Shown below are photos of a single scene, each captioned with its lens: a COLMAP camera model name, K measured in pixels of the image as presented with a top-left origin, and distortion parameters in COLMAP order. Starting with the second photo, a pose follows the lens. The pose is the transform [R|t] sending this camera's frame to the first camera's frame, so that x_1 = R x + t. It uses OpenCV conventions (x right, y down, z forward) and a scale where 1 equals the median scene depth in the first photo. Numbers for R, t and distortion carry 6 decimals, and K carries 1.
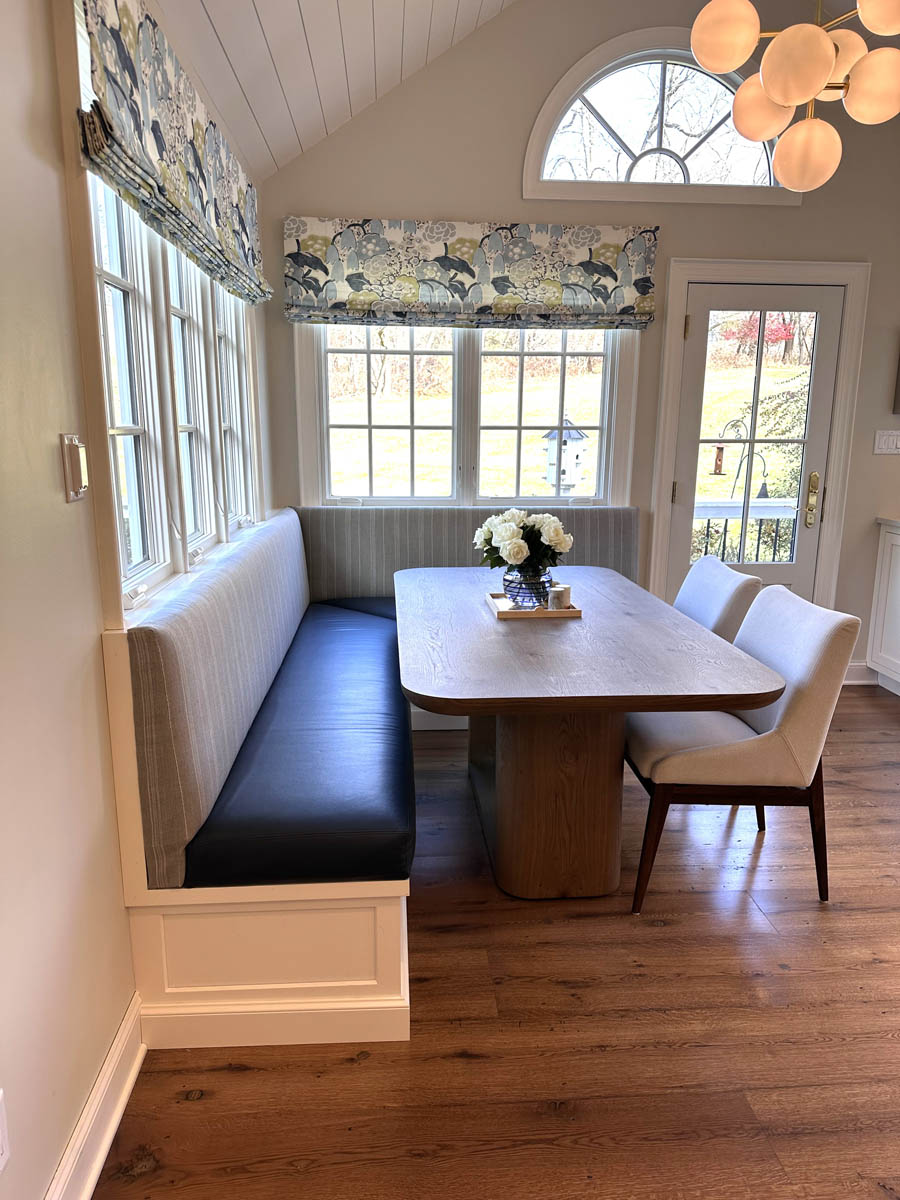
lens RADIAL K [[847.3, 0, 450.0], [0, 847.3, 600.0], [0, 0, 1]] dist [0.139523, -0.252066]
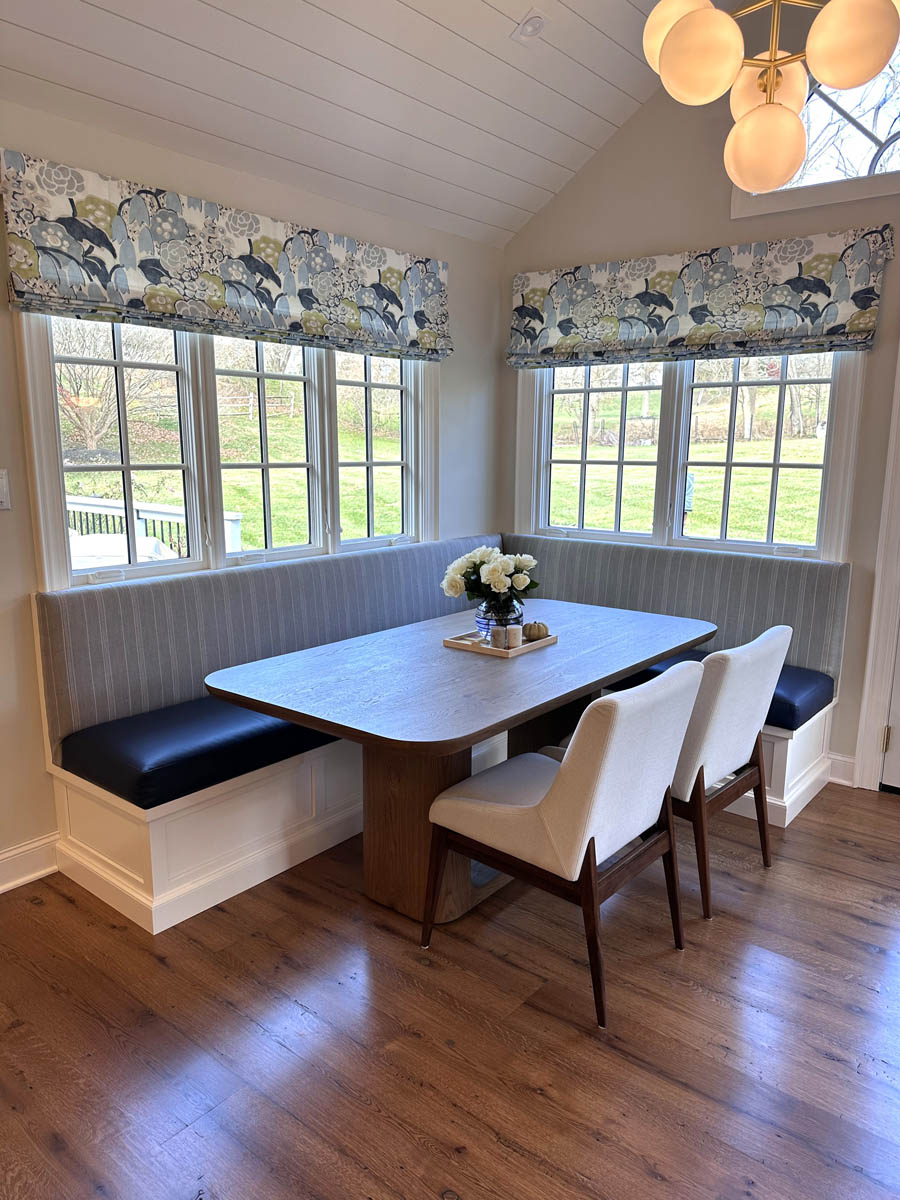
lens RADIAL K [[840.5, 0, 451.7], [0, 840.5, 622.0], [0, 0, 1]] dist [0.022979, -0.041227]
pose [[0.728161, 0.141342, -0.670675, 0.526074], [-0.143414, 0.988266, 0.052566, -0.045239], [0.670235, 0.057908, 0.739887, 0.159275]]
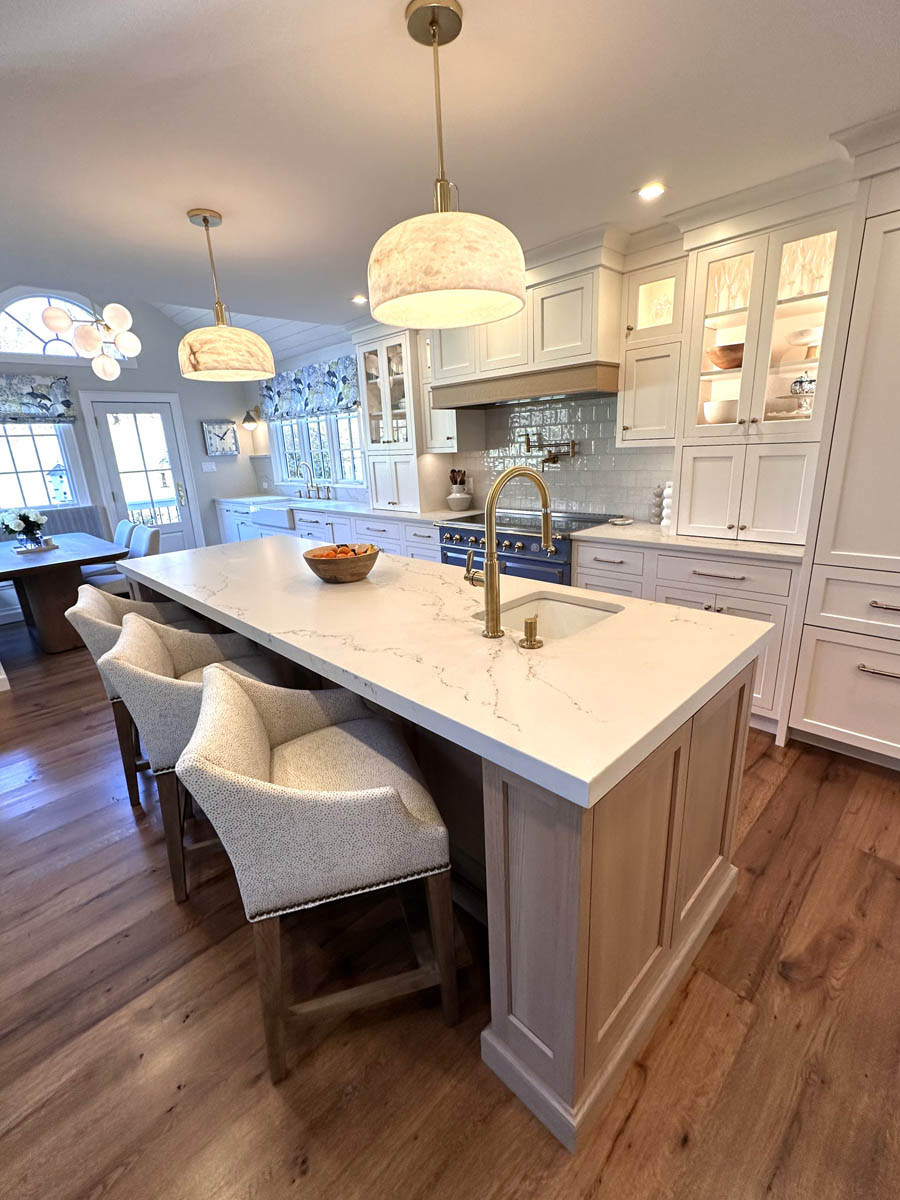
lens RADIAL K [[529.0, 0, 450.0], [0, 529.0, 600.0], [0, 0, 1]] dist [0.001759, 0.000222]
pose [[0.759747, -0.229637, 0.608318, 0.031324], [0.188045, 0.973180, 0.132516, 0.125826], [-0.622434, 0.013712, 0.782553, -0.656855]]
